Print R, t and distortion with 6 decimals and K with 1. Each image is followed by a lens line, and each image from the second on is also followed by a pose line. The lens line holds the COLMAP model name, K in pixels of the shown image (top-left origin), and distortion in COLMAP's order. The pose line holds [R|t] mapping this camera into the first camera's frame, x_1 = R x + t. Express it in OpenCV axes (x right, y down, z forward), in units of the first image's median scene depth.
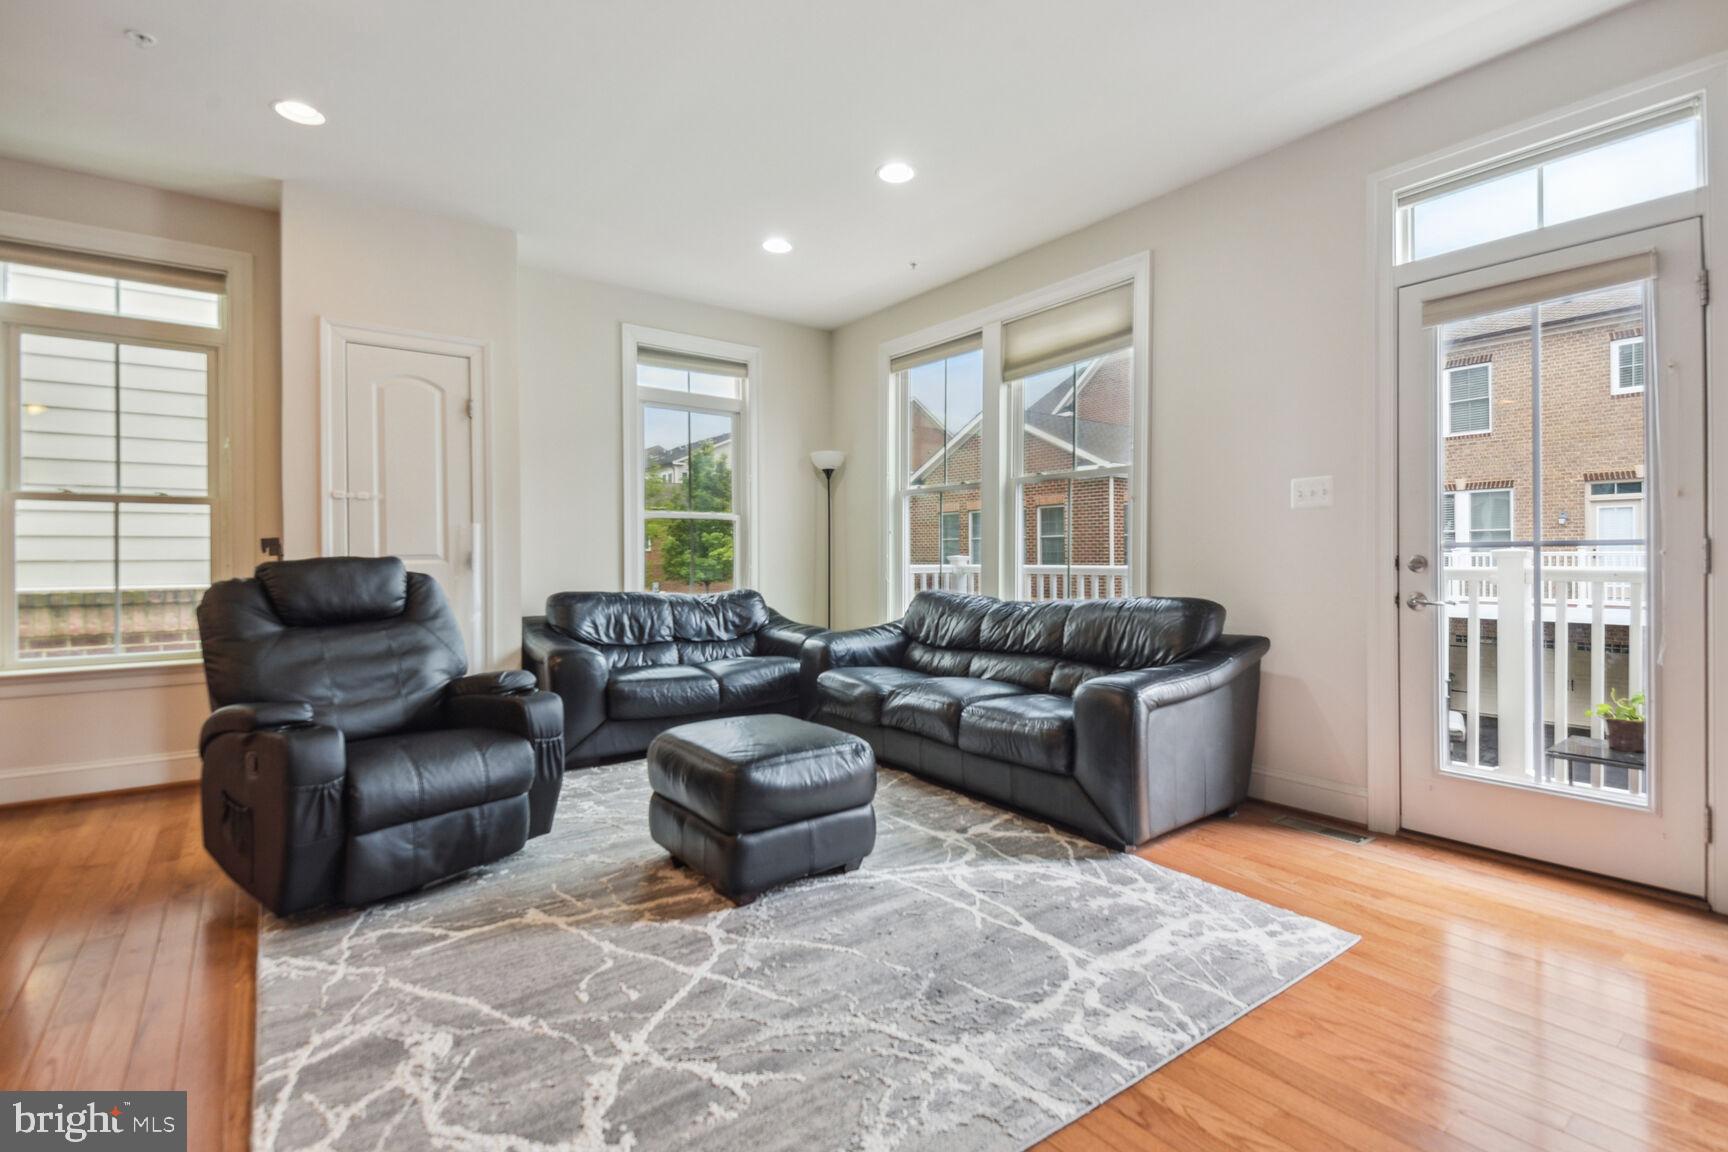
lens RADIAL K [[801.3, 0, 879.7], [0, 801.3, 544.3], [0, 0, 1]] dist [0.029727, -0.000750]
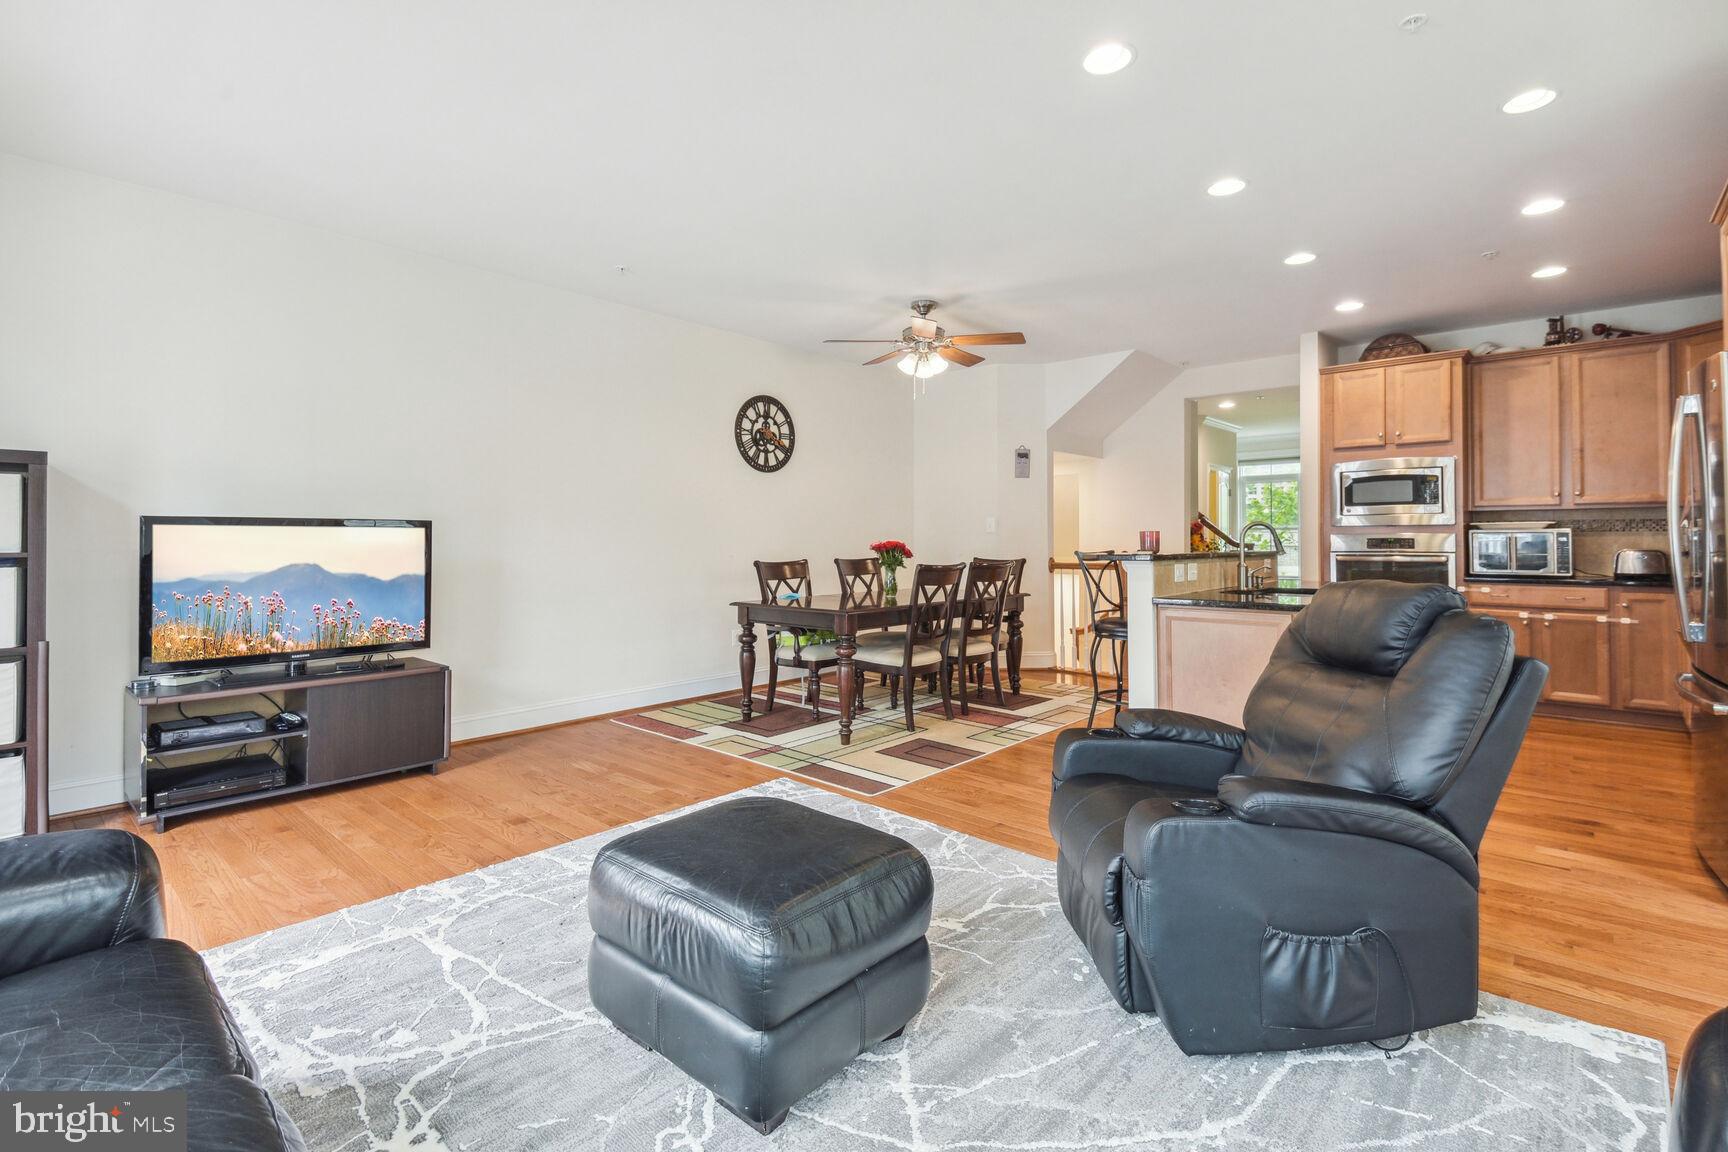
lens RADIAL K [[780.5, 0, 897.9], [0, 780.5, 534.4], [0, 0, 1]] dist [0.025503, -0.000446]
pose [[-0.974972, 0.004625, -0.222278, -0.124081], [0.009091, 0.999777, -0.019072, -0.023428], [0.222140, -0.020615, -0.974797, 1.827190]]
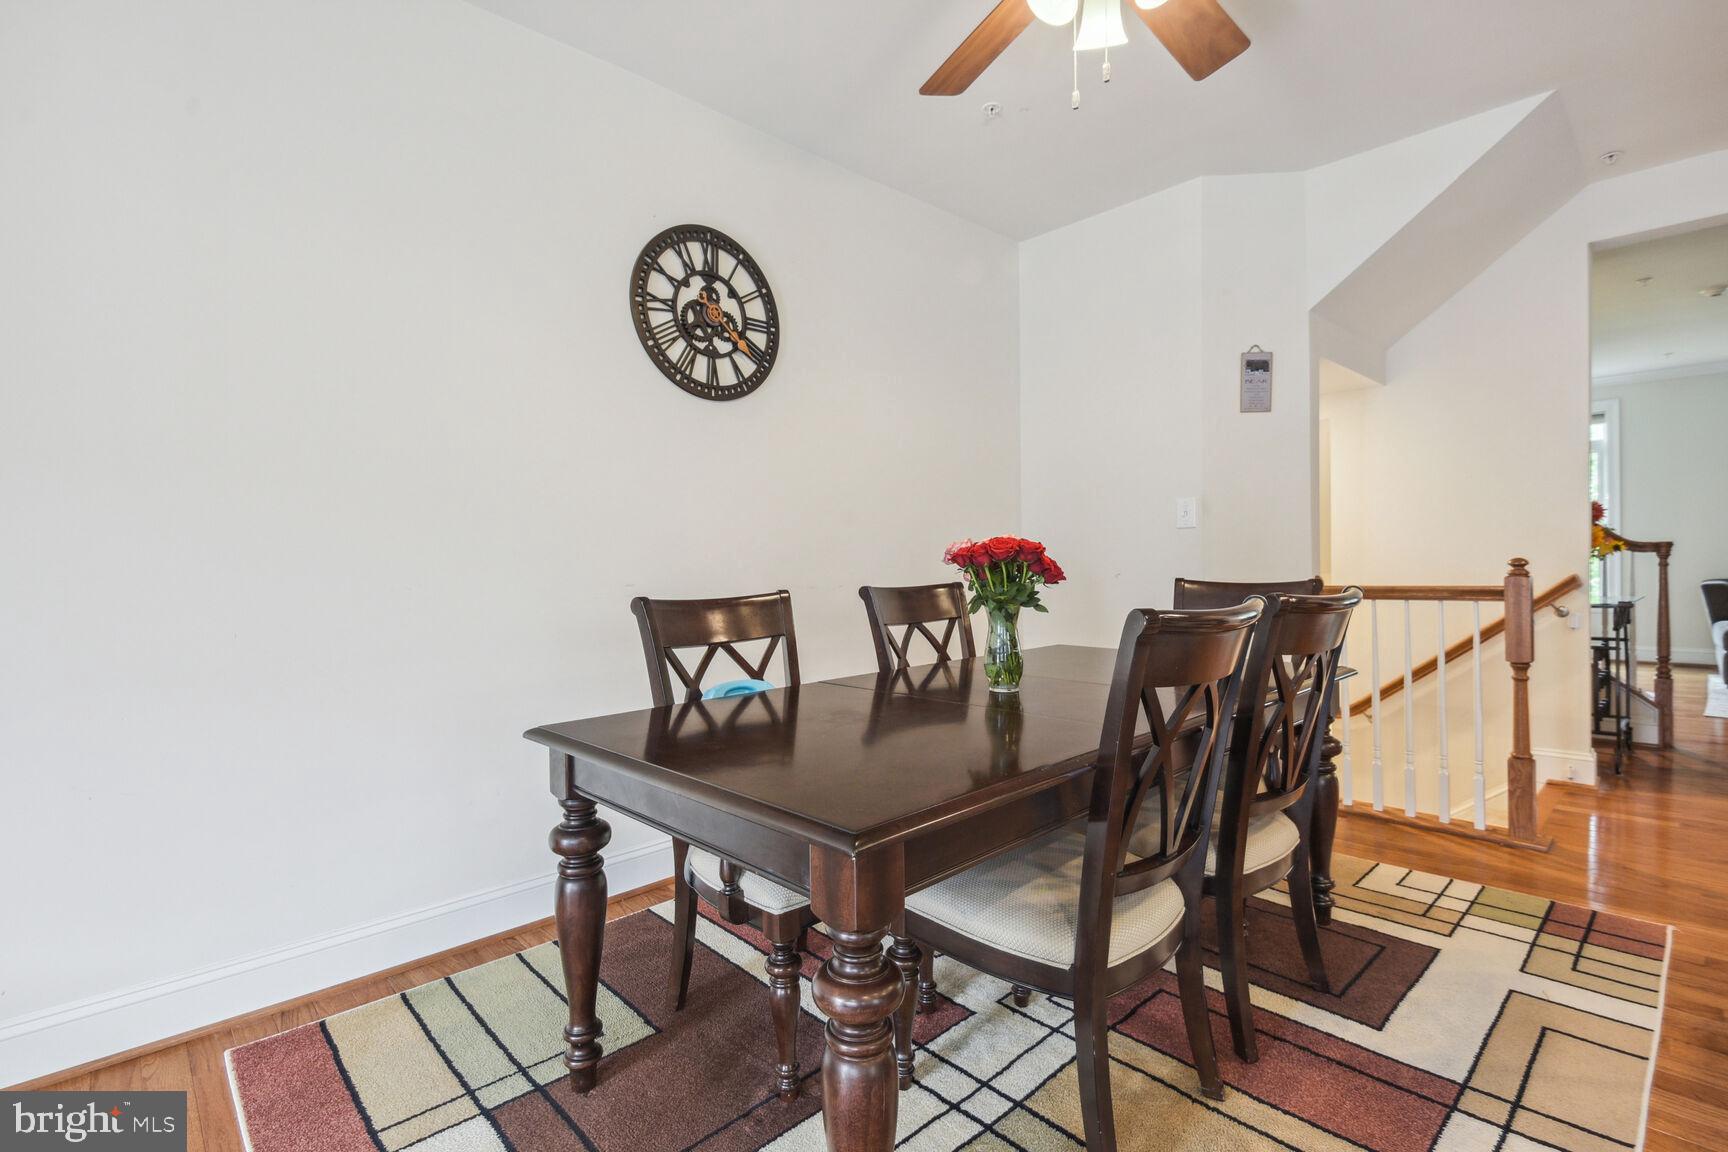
lens RADIAL K [[787.2, 0, 872.0], [0, 787.2, 574.0], [0, 0, 1]] dist [0.059396, -0.027615]
pose [[-0.993936, 0.025710, -0.106914, -0.362619], [0.025562, 0.999669, 0.002752, -0.015657], [0.106949, 0.000002, -0.994264, 0.523343]]
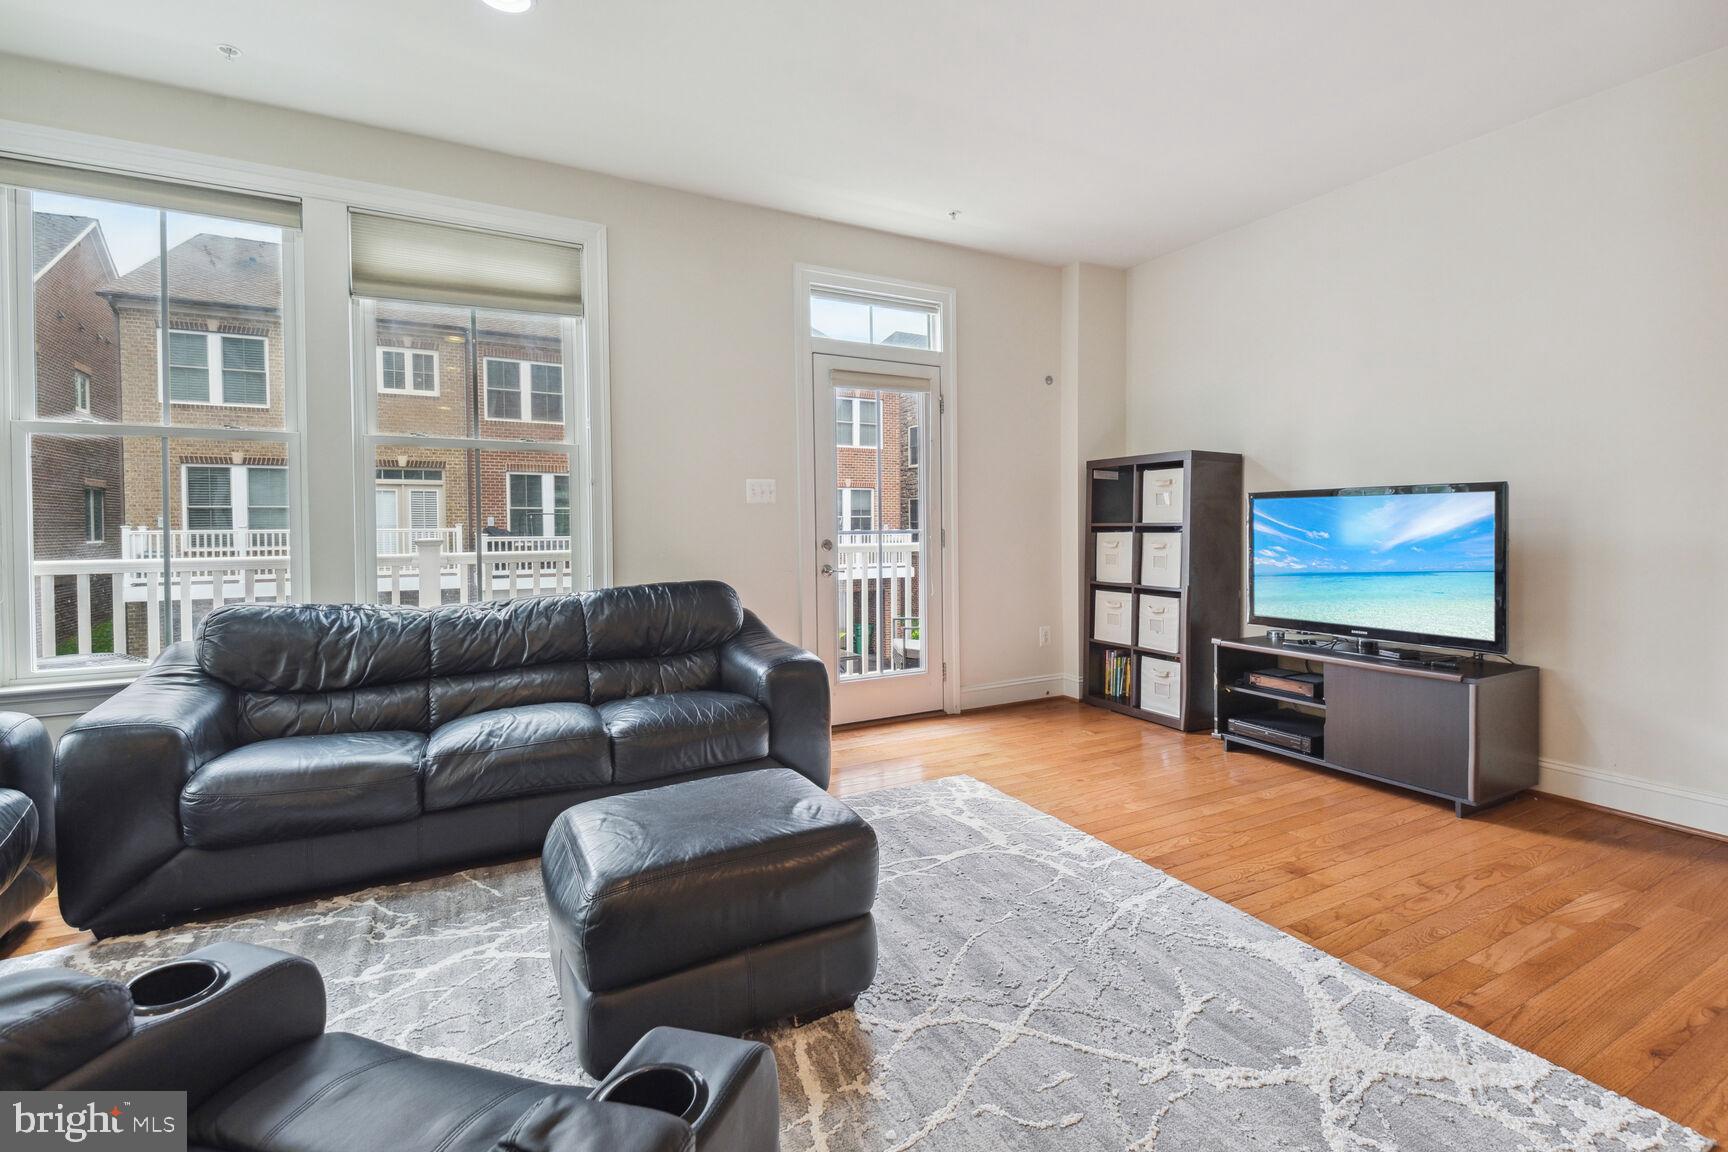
lens RADIAL K [[801.3, 0, 879.7], [0, 801.3, 544.3], [0, 0, 1]] dist [0.029727, -0.000750]
pose [[0.131357, -0.020179, 0.991130, -0.878039], [-0.011329, 0.999697, 0.021854, -0.013394], [-0.991270, -0.014099, 0.131089, 0.821461]]
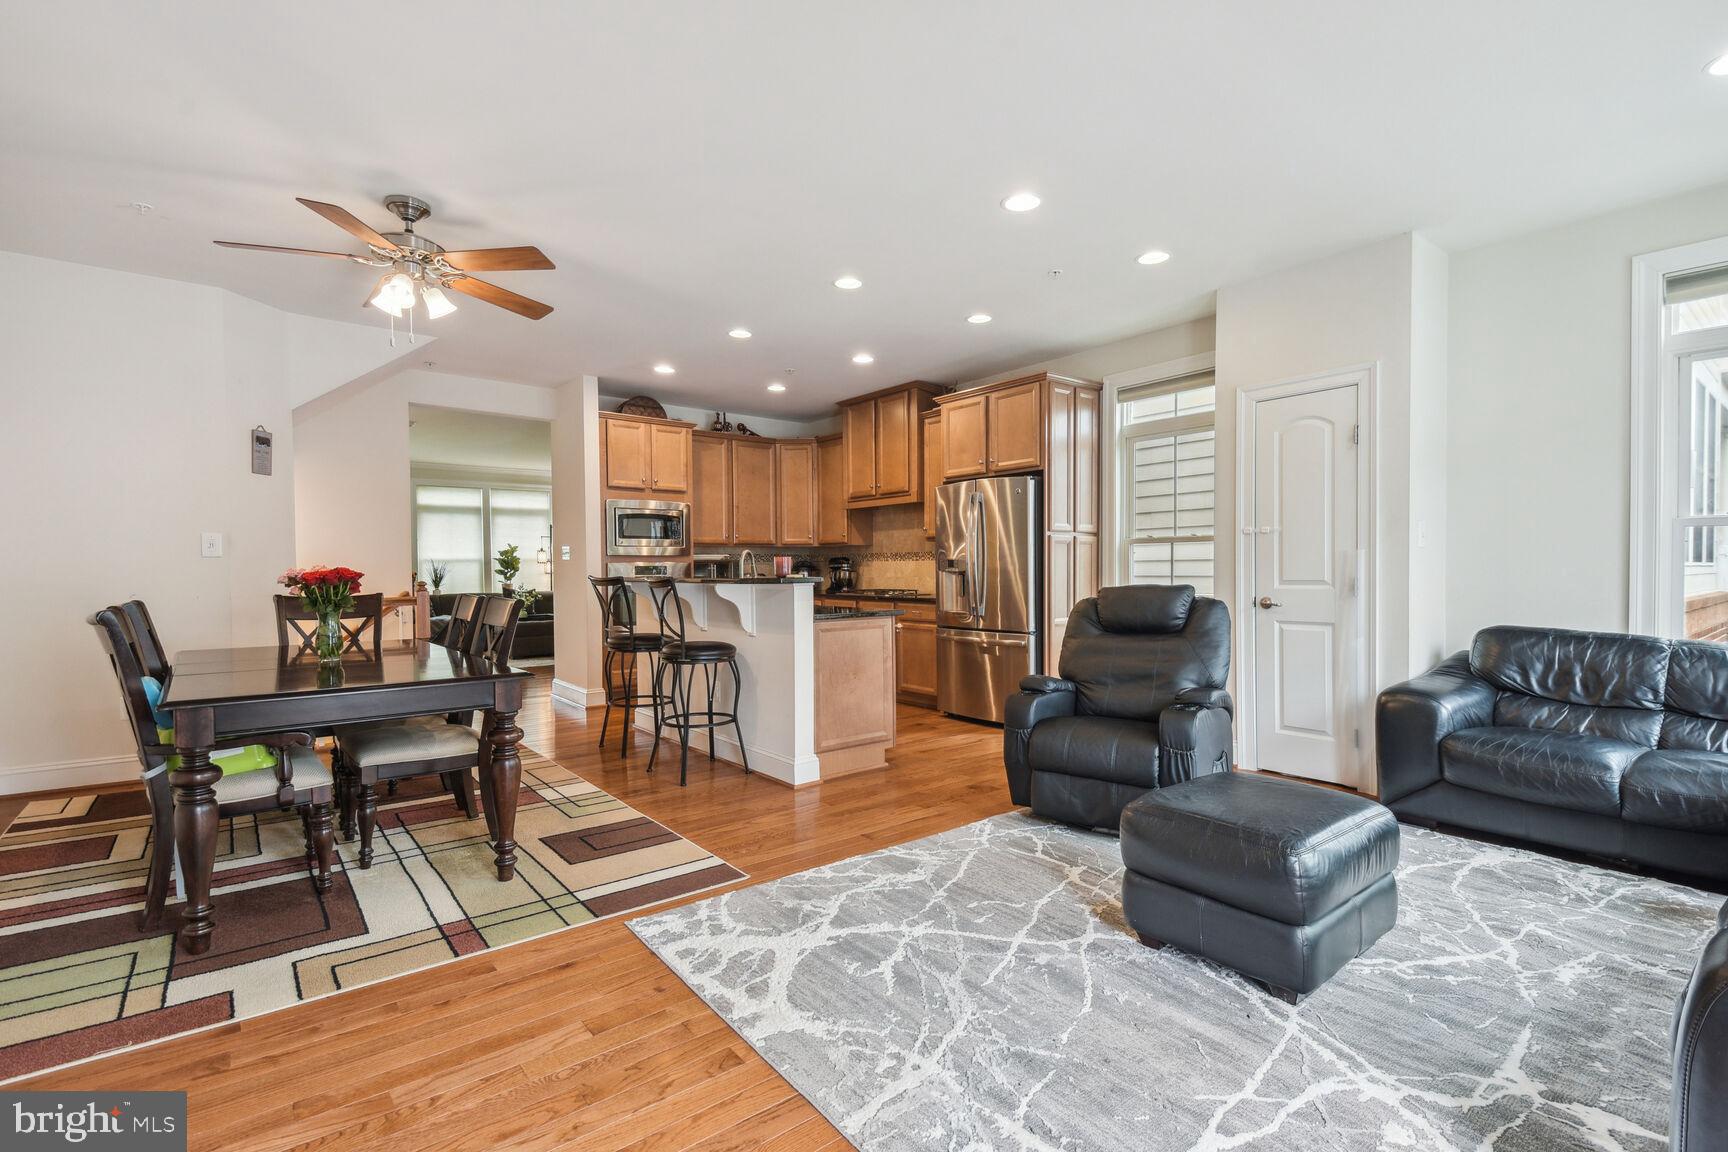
lens RADIAL K [[787.2, 0, 872.0], [0, 787.2, 574.0], [0, 0, 1]] dist [0.059396, -0.027615]
pose [[0.031920, 0.009773, -0.999443, 0.763556], [0.020128, 0.999743, 0.010419, -0.029746], [0.999288, -0.020449, 0.031715, 0.596953]]
